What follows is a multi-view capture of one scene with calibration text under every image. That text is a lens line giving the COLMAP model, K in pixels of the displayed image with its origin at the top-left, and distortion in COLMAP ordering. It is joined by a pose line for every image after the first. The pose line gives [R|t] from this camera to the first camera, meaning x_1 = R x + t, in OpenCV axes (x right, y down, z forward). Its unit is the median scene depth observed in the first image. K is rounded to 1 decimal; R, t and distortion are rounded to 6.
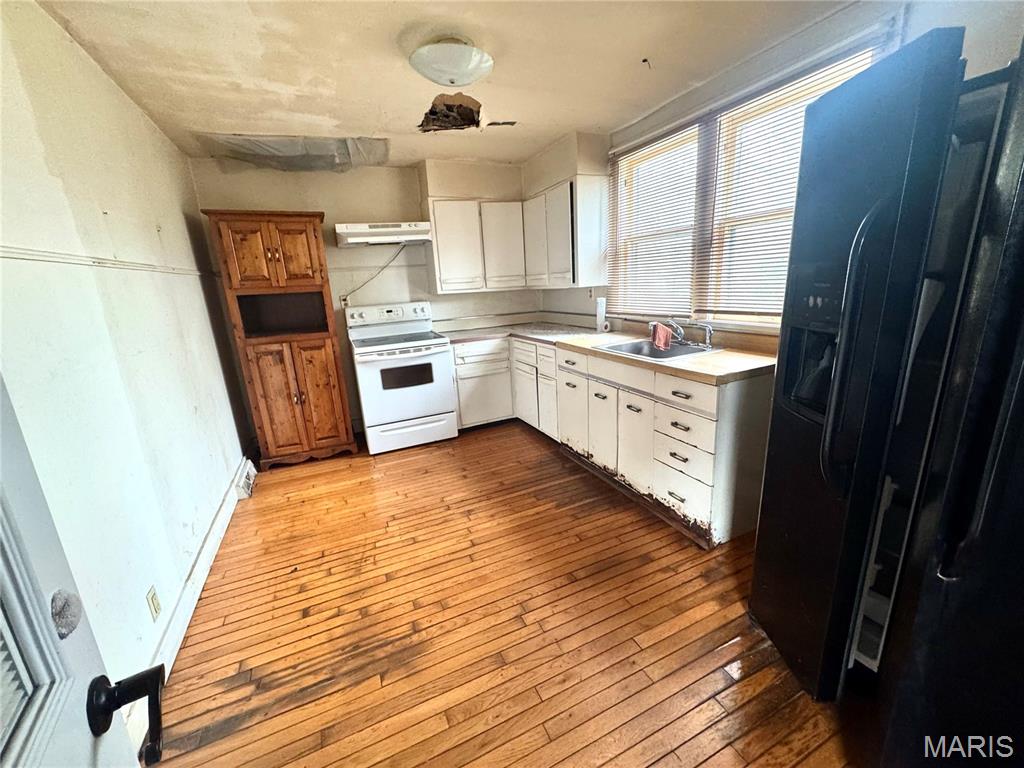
lens RADIAL K [[405.7, 0, 512.0], [0, 405.7, 384.0], [0, 0, 1]] dist [-0.000241, -0.000152]
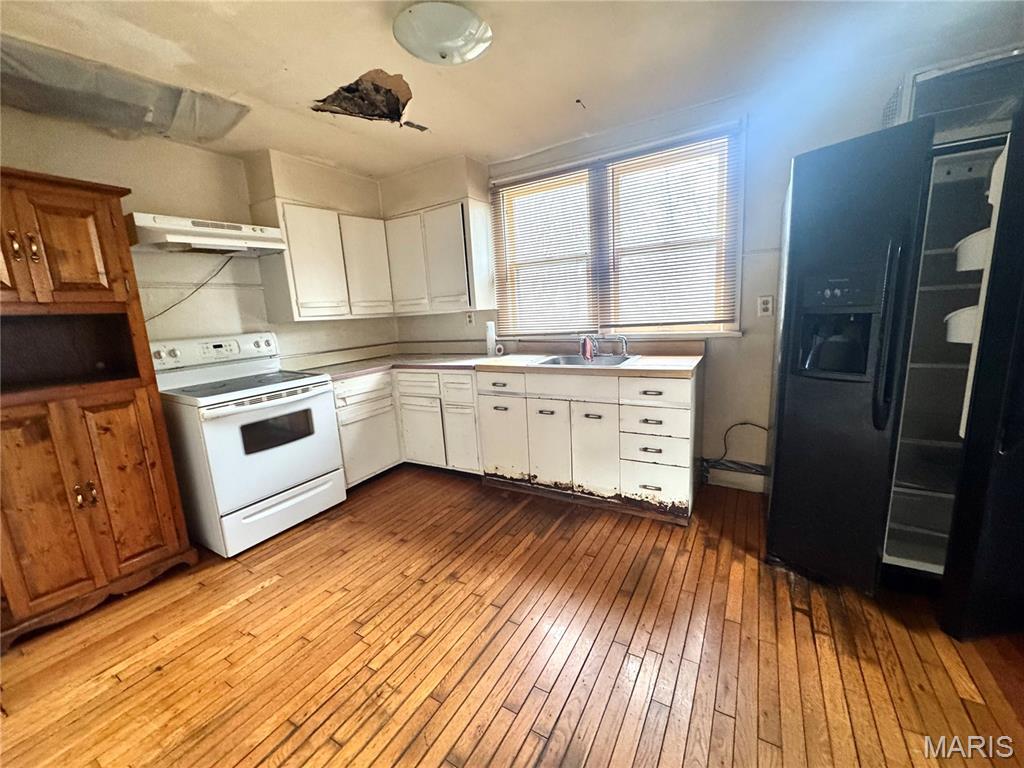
lens RADIAL K [[405.7, 0, 512.0], [0, 405.7, 384.0], [0, 0, 1]] dist [-0.000241, -0.000152]
pose [[0.823080, -0.096519, 0.559664, -0.329428], [0.153887, 0.986489, -0.056189, 0.003536], [-0.546680, 0.132373, 0.826812, 0.175513]]
